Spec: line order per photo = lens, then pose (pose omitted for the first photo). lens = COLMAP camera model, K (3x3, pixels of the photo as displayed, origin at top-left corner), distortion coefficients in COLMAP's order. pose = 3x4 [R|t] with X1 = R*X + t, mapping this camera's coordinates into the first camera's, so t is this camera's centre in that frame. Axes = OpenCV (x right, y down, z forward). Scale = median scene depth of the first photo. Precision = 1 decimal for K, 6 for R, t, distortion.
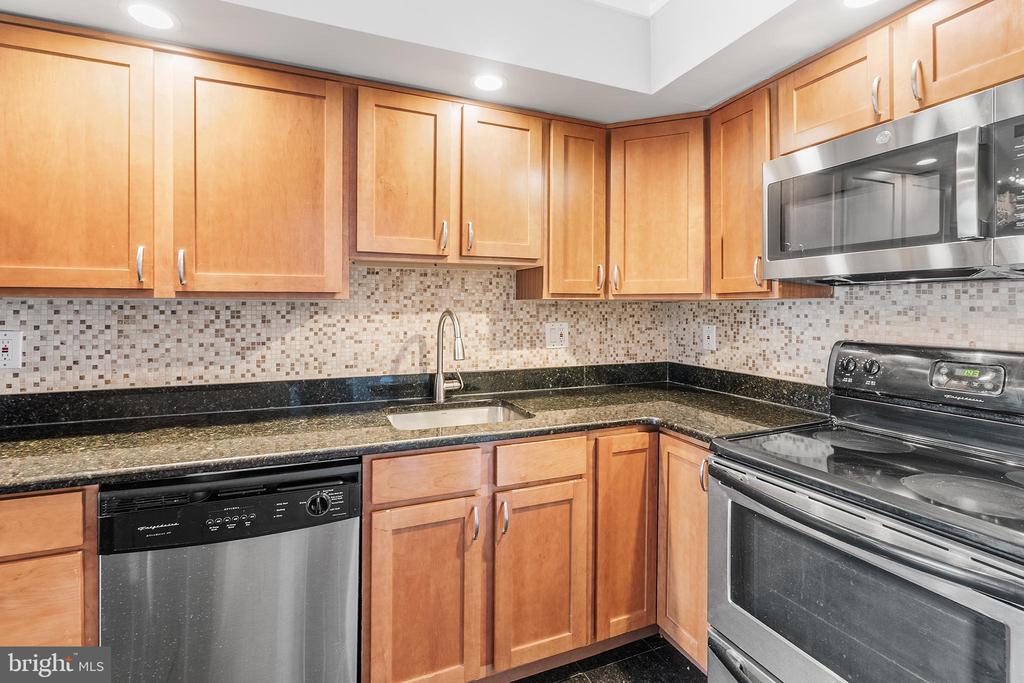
lens RADIAL K [[477.3, 0, 507.0], [0, 477.3, 302.8], [0, 0, 1]] dist [0.003871, -0.001003]
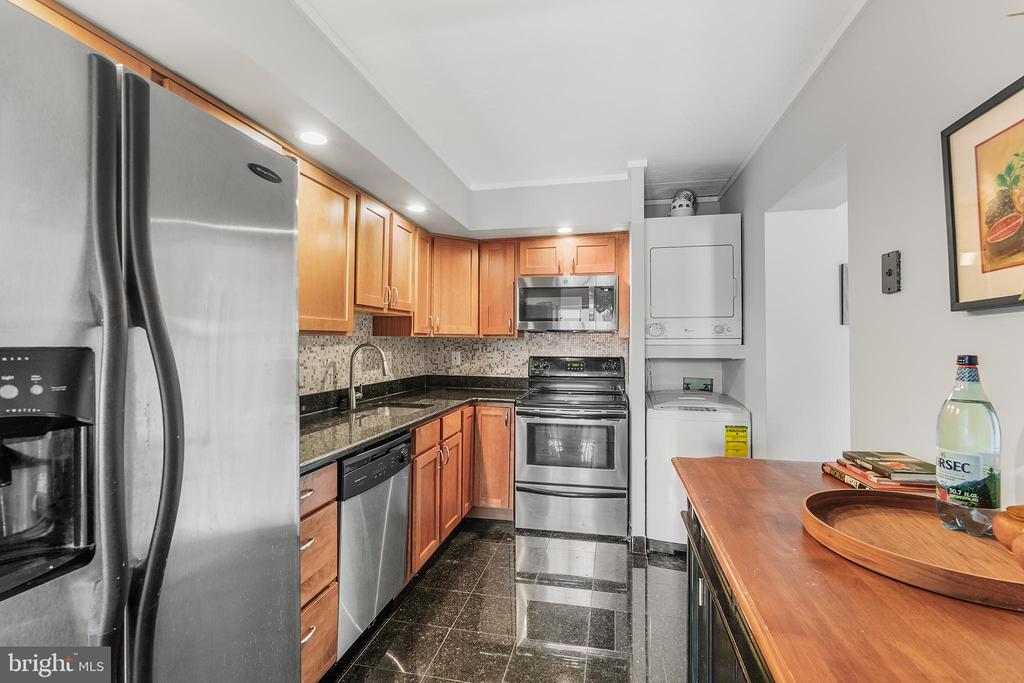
lens RADIAL K [[477.3, 0, 514.0], [0, 477.3, 332.7], [0, 0, 1]] dist [0.003871, -0.001003]
pose [[0.557929, 0.017192, 0.829711, -1.052947], [-0.015606, 0.999826, -0.010222, -0.008958], [-0.829742, -0.007245, 0.558100, -0.190299]]
